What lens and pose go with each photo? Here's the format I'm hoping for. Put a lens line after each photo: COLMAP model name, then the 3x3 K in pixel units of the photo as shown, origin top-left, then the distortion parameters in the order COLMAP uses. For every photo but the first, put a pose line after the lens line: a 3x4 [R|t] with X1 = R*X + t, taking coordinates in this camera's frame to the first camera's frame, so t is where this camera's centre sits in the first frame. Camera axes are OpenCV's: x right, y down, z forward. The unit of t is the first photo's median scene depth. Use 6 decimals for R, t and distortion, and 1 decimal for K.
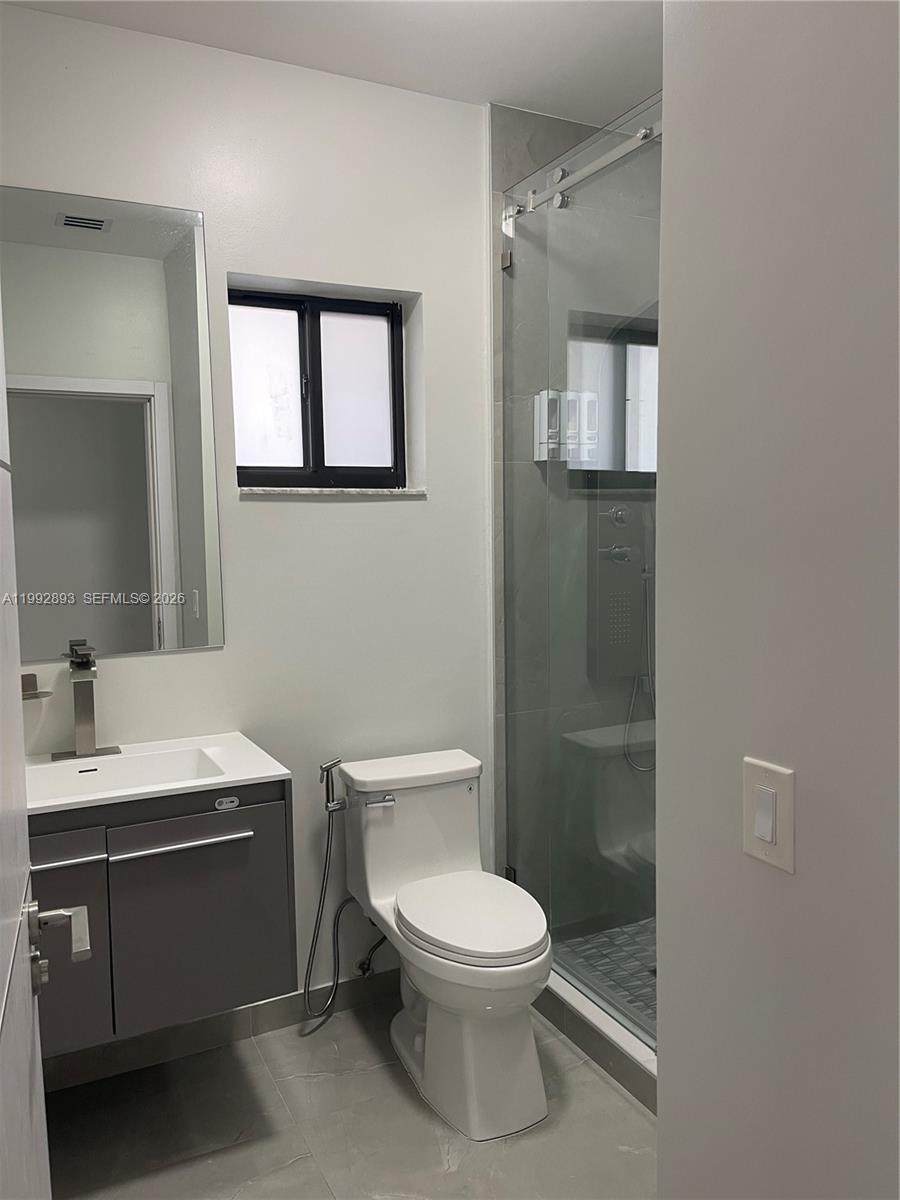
lens RADIAL K [[899.3, 0, 440.7], [0, 899.3, 592.4], [0, 0, 1]] dist [0.100241, -0.135902]
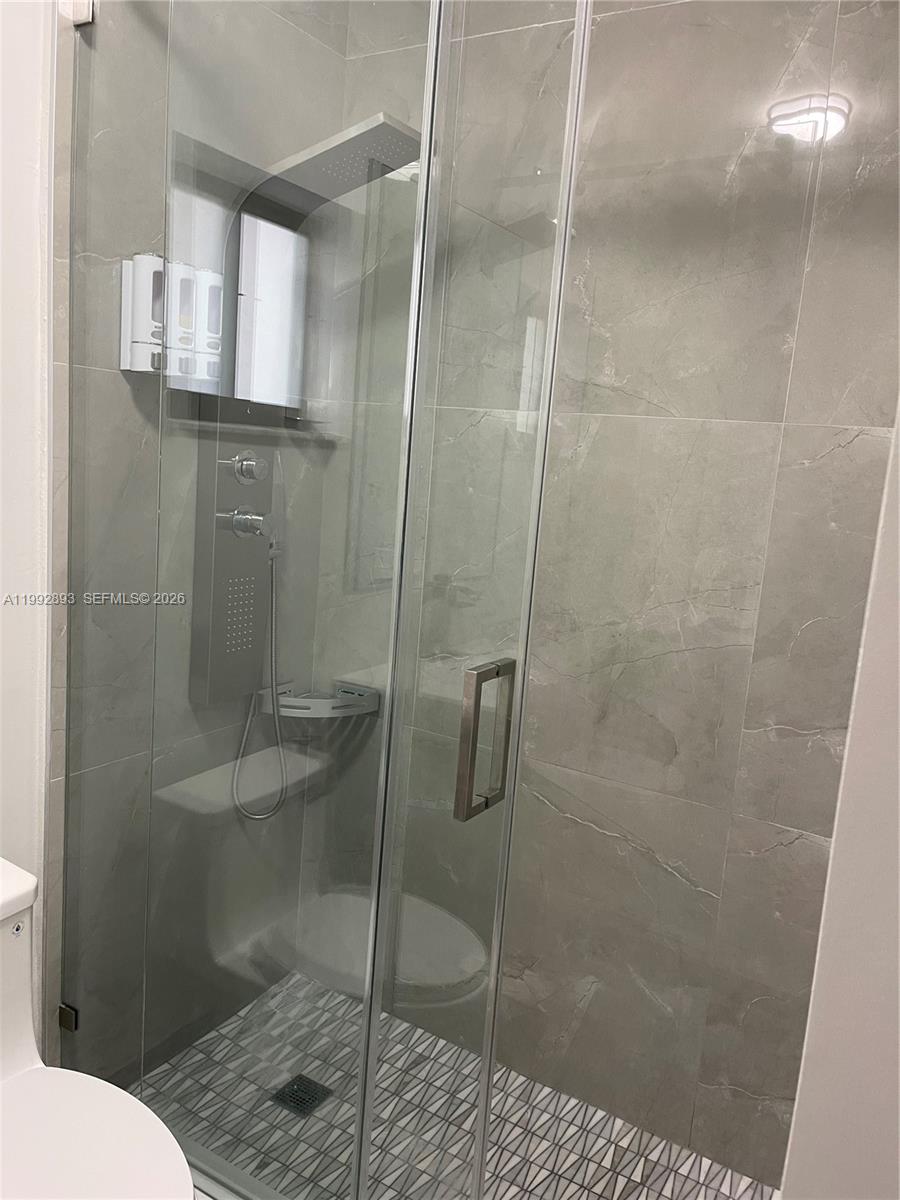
lens RADIAL K [[899.3, 0, 440.7], [0, 899.3, 592.4], [0, 0, 1]] dist [0.100241, -0.135902]
pose [[0.840247, -0.007983, 0.542145, -0.050937], [-0.043044, 0.995754, 0.081375, -0.053189], [-0.540493, -0.091711, 0.836335, 0.342554]]
